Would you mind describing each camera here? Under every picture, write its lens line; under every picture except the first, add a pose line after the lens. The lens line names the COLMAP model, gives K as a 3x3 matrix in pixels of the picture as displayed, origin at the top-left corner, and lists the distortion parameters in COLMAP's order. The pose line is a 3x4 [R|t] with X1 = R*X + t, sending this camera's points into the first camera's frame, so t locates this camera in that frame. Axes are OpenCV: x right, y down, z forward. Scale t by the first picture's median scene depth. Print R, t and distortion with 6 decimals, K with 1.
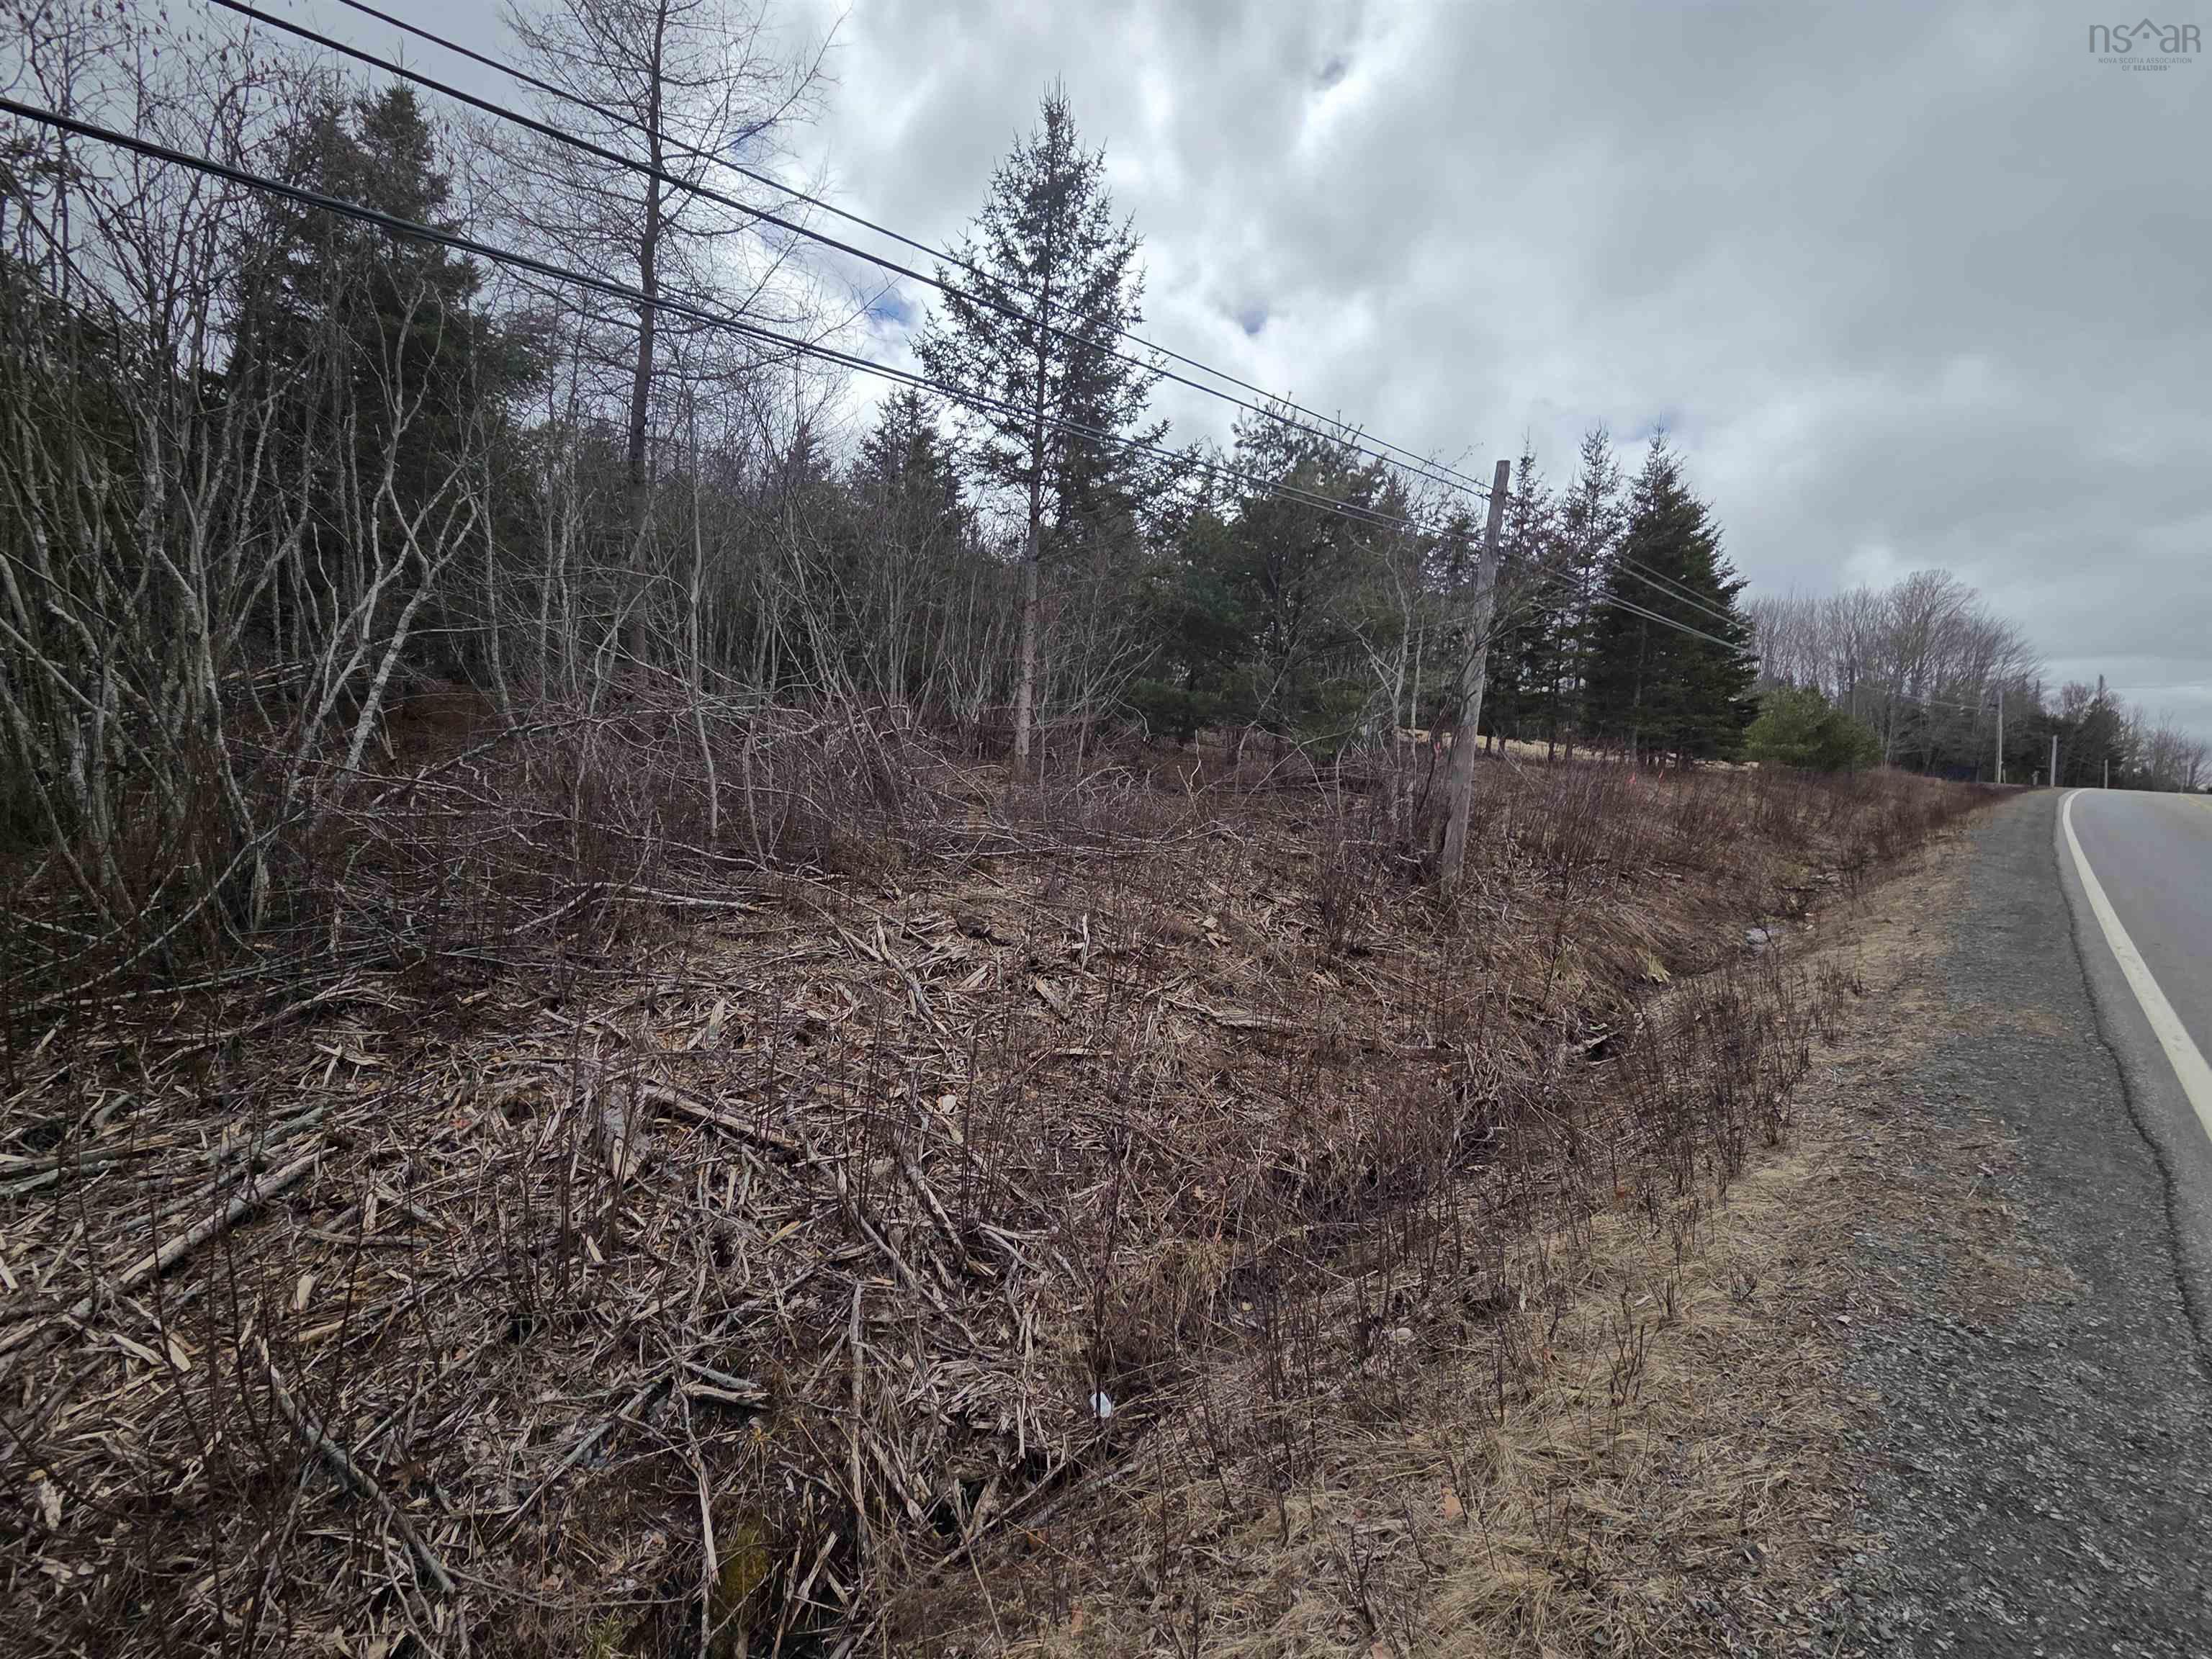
lens RADIAL K [[887.9, 0, 1105.6], [0, 887.9, 825.1], [0, 0, 1]] dist [-0.000479, -0.000927]
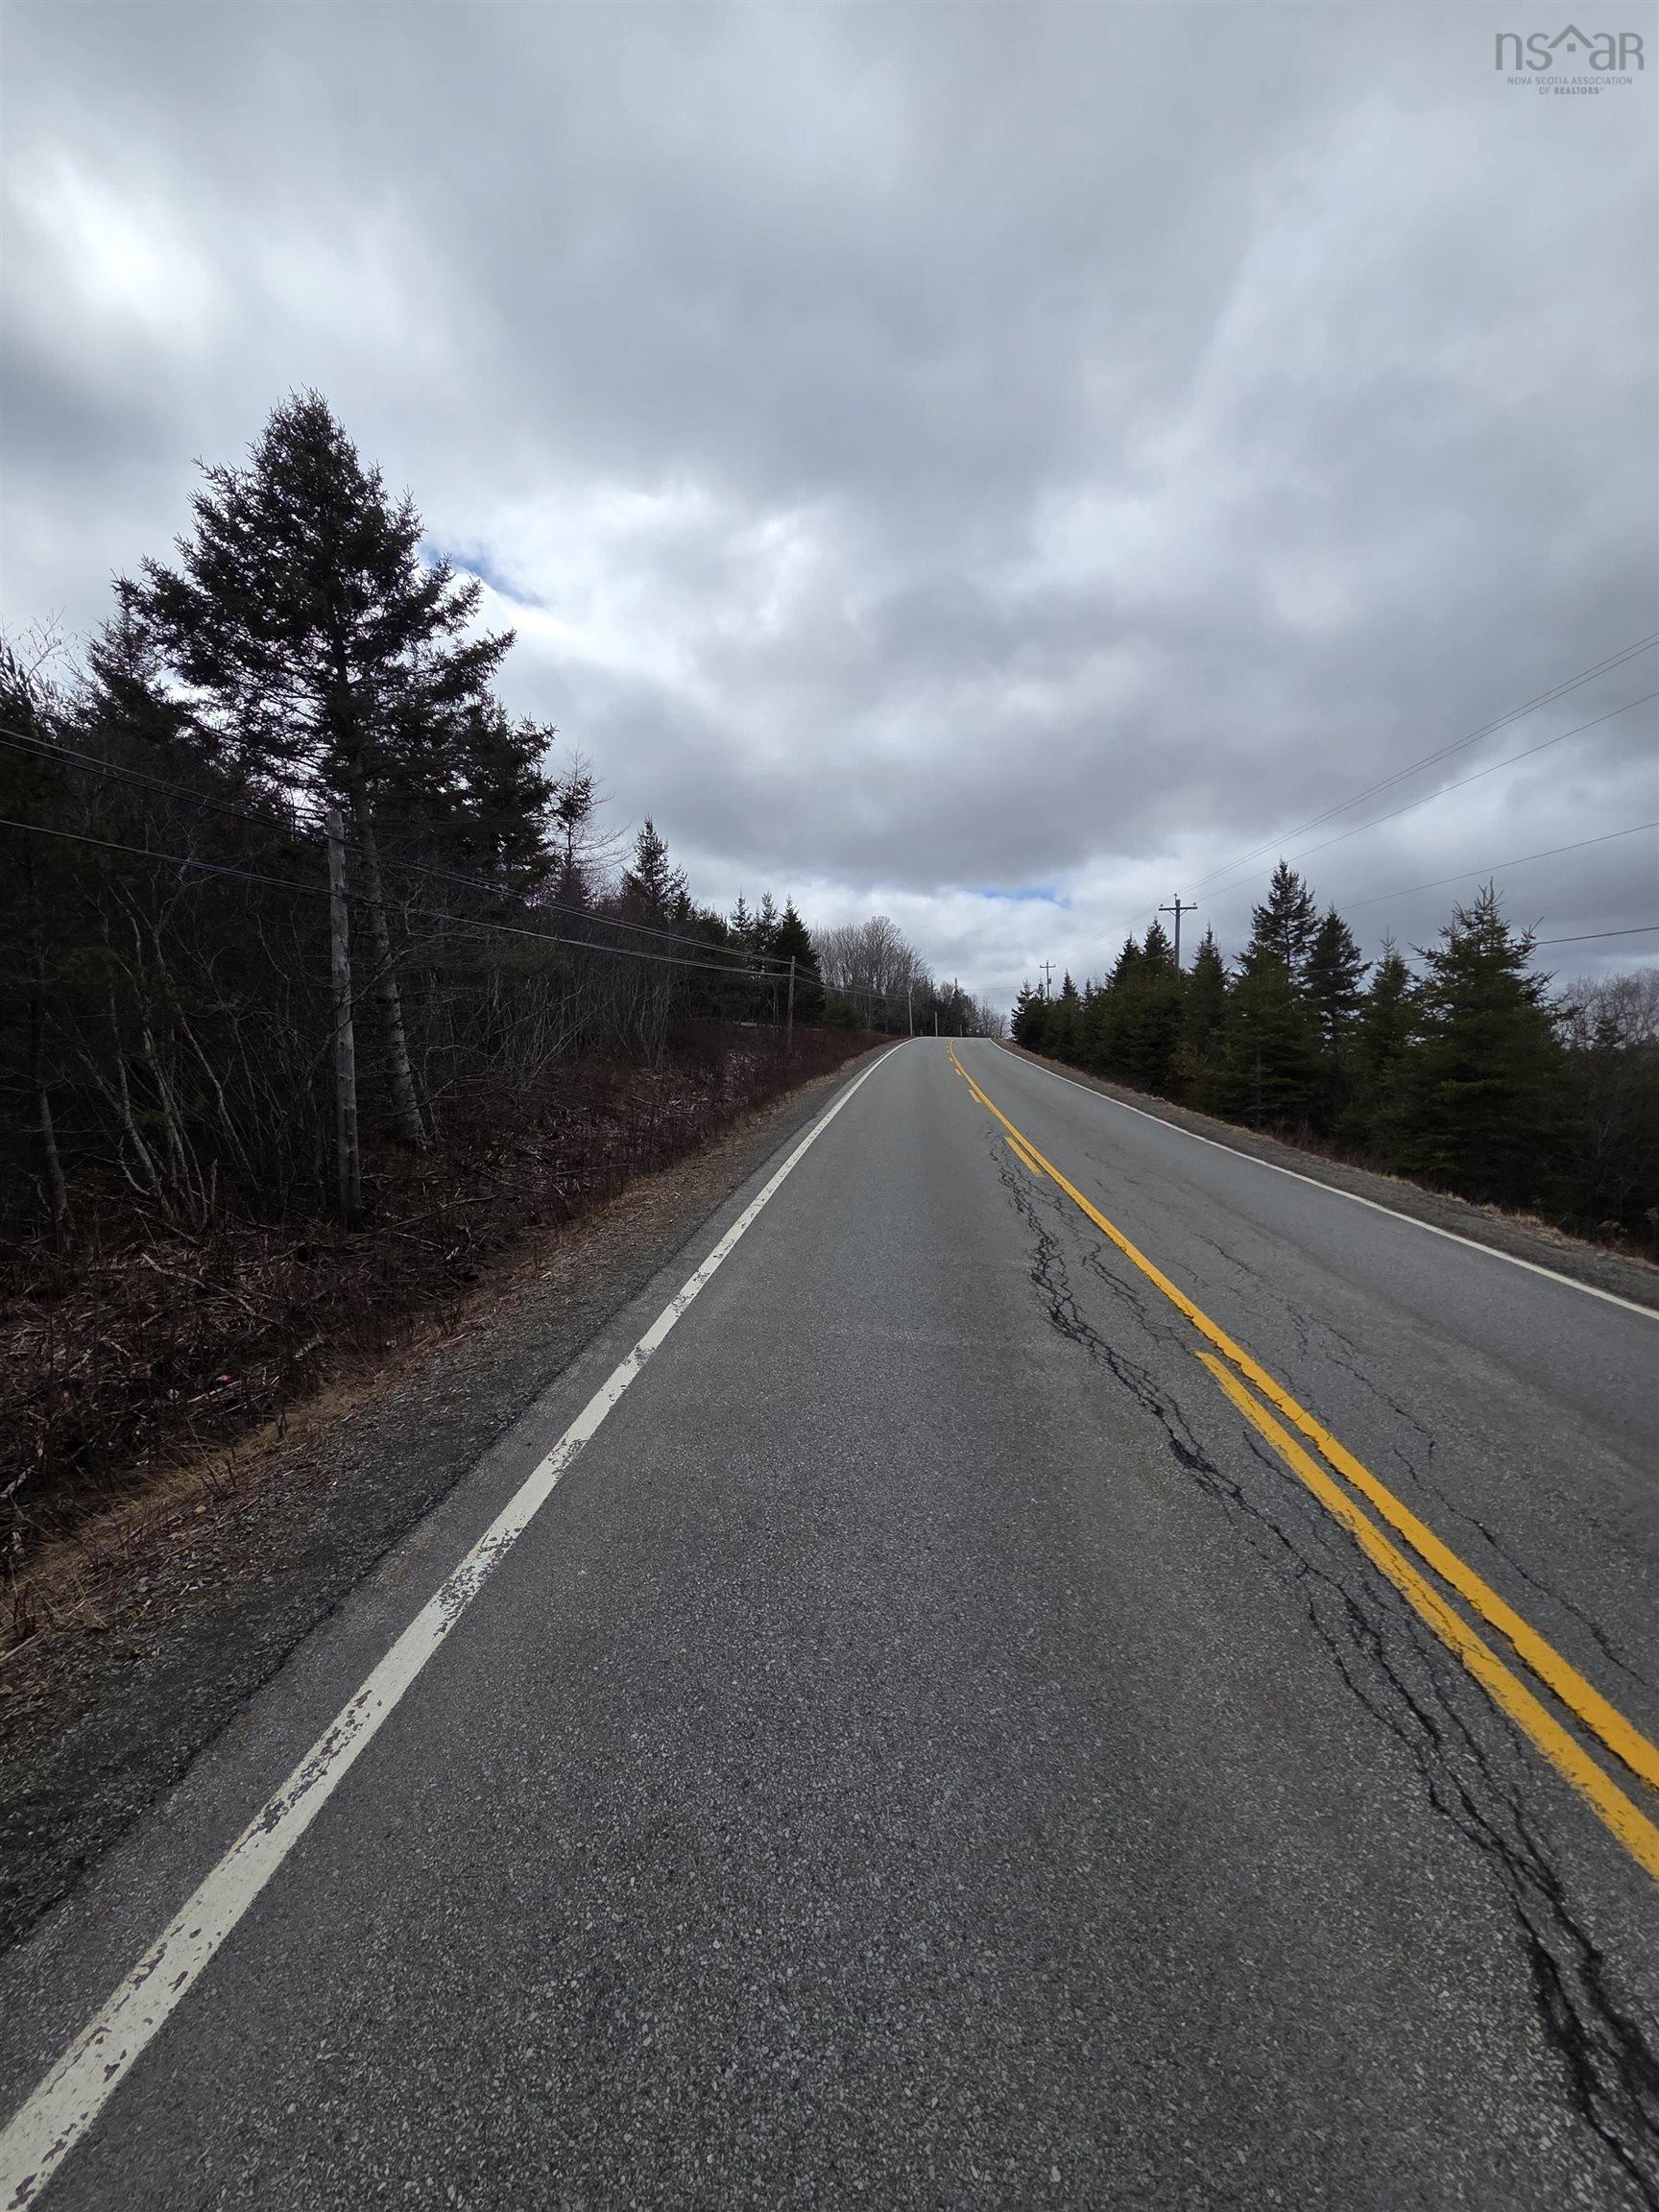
lens RADIAL K [[887.9, 0, 837.9], [0, 887.9, 1109.8], [0, 0, 1]] dist [-0.000479, -0.000927]
pose [[0.774482, -0.083091, 0.627115, -0.284105], [0.081195, 0.996193, 0.031718, 0.029996], [-0.627363, 0.026353, 0.778281, -0.327371]]
